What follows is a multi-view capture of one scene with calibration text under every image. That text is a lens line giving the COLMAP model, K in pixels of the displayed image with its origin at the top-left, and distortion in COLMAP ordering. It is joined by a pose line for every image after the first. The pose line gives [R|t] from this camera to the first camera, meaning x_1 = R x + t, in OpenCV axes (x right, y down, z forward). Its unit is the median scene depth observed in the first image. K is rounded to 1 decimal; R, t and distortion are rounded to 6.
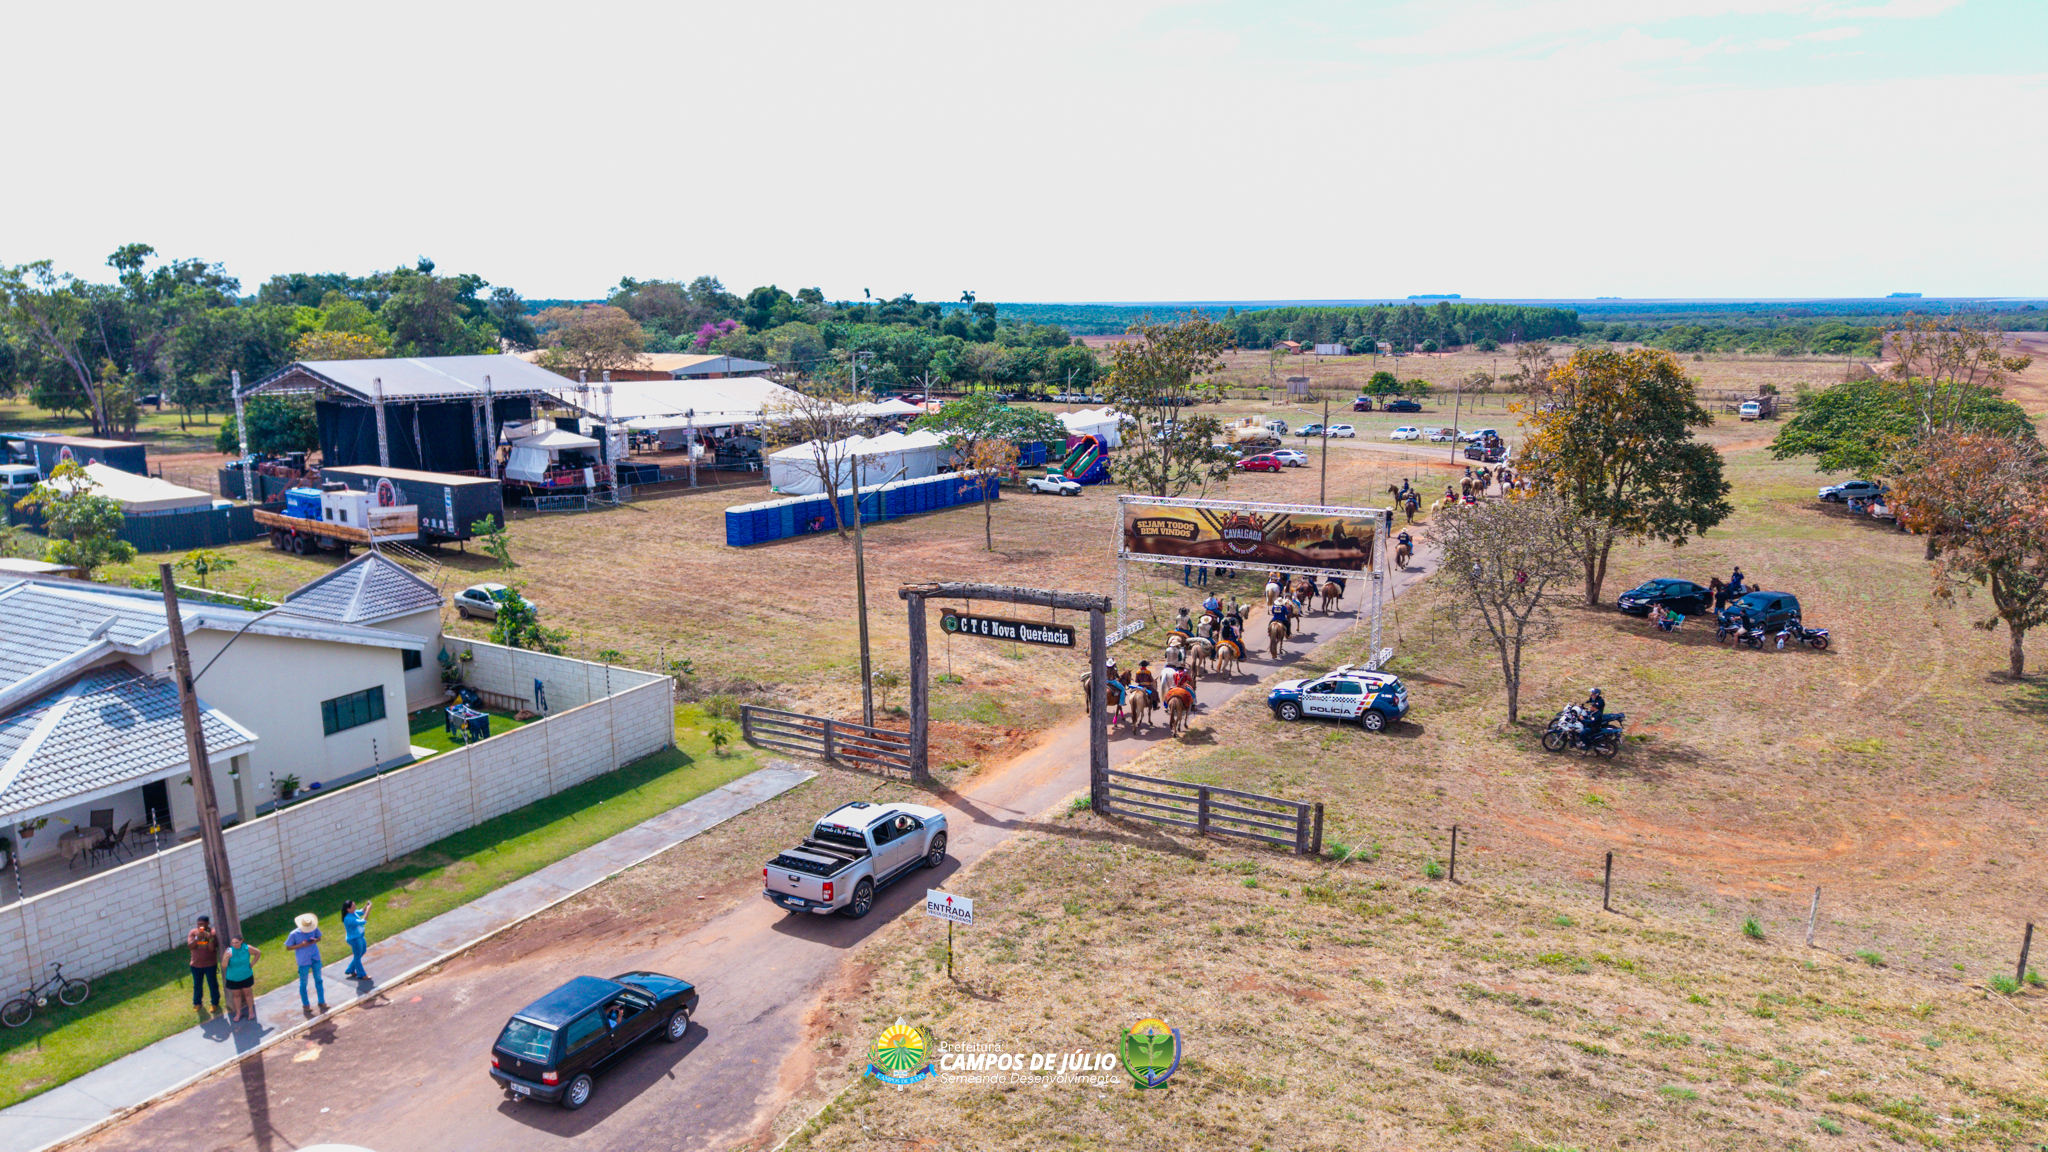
lens RADIAL K [[1364.1, 0, 1024.0], [0, 1364.1, 576.0], [0, 0, 1]] dist [0.039184, -0.043025]
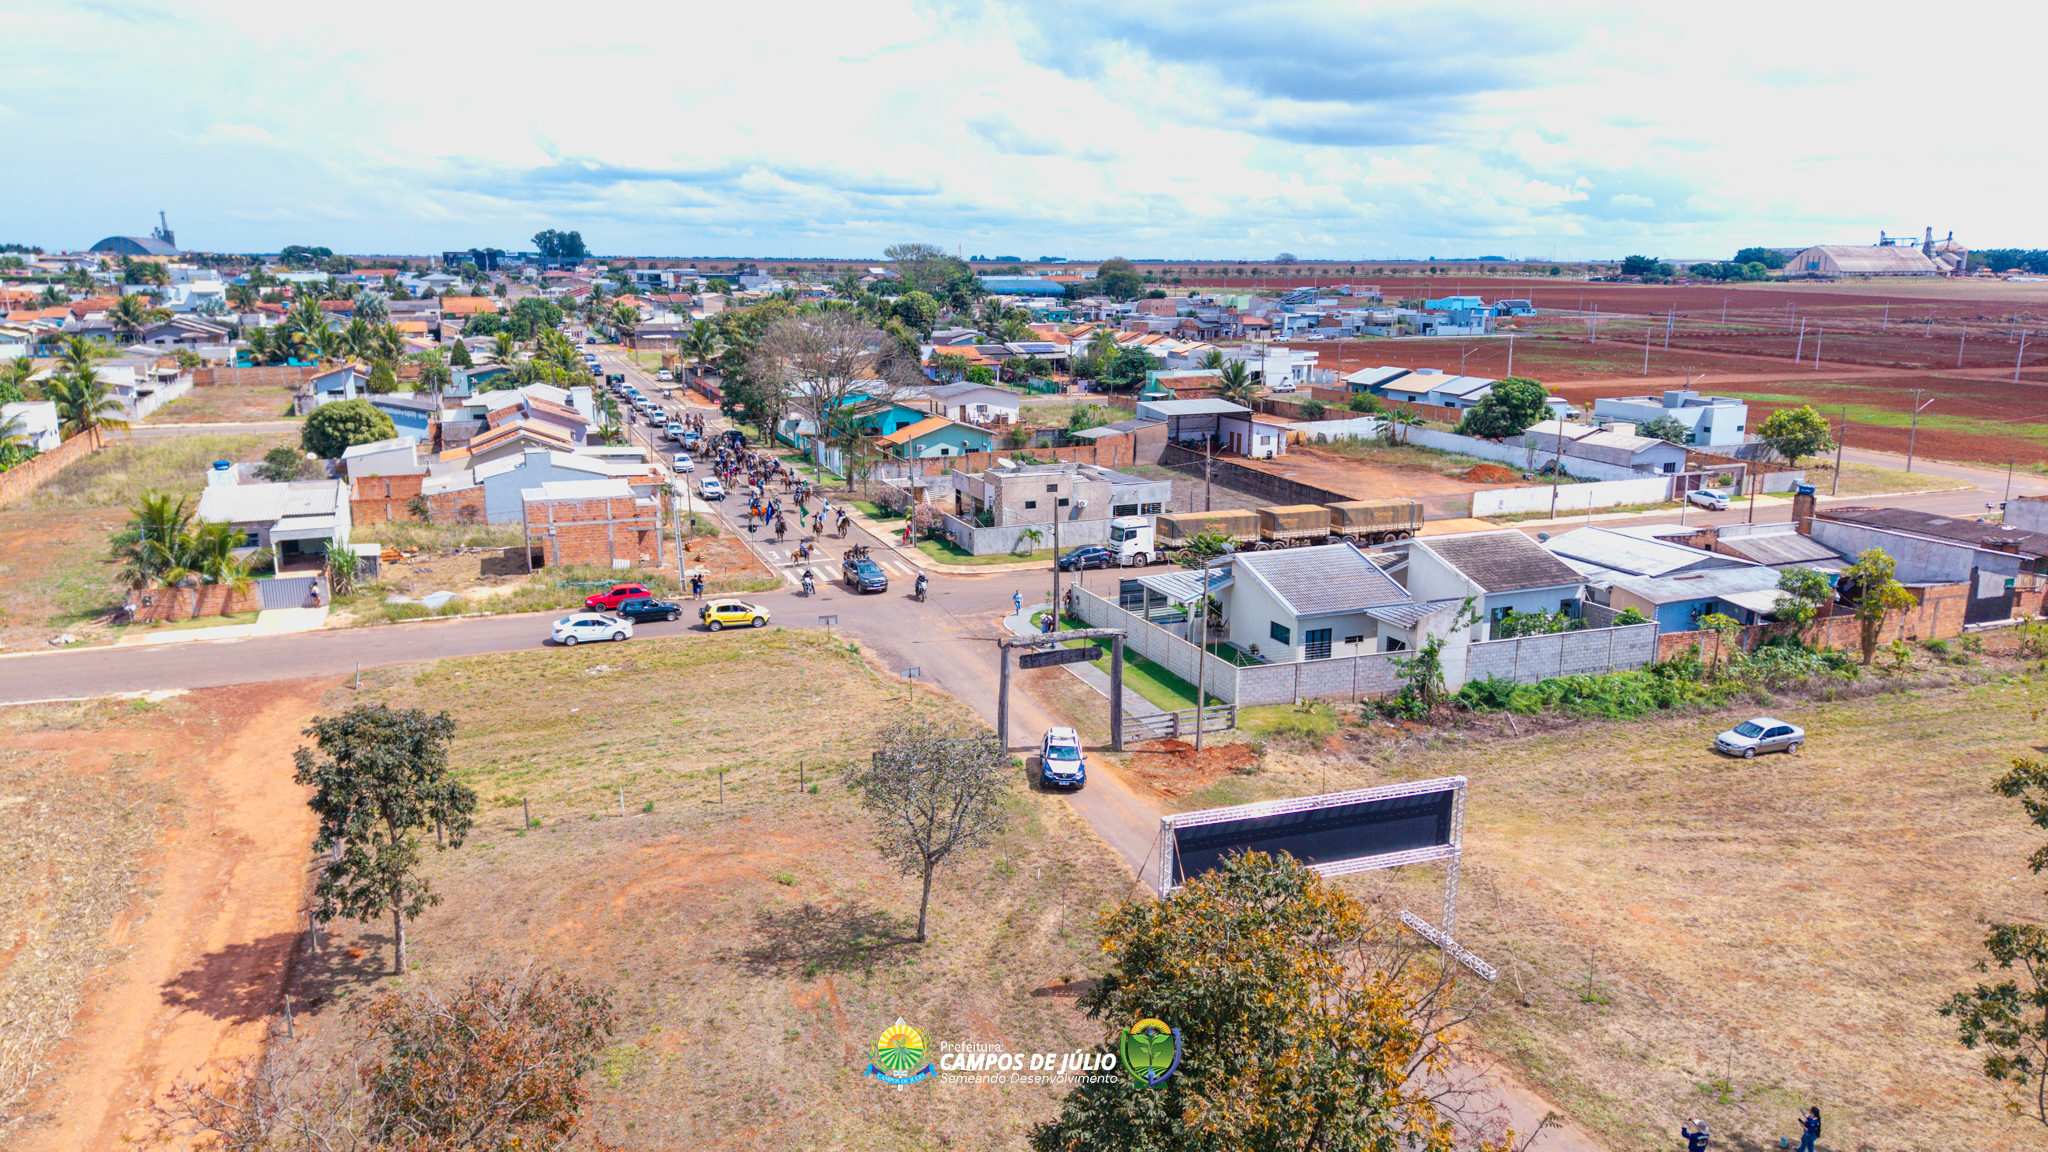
lens RADIAL K [[1364.1, 0, 1024.0], [0, 1364.1, 576.0], [0, 0, 1]] dist [0.039184, -0.043025]
pose [[-0.643097, 0.171925, -0.746236, 0.878011], [-0.151048, 0.926849, 0.343708, -0.437134], [0.750740, 0.333755, -0.570085, 1.331030]]
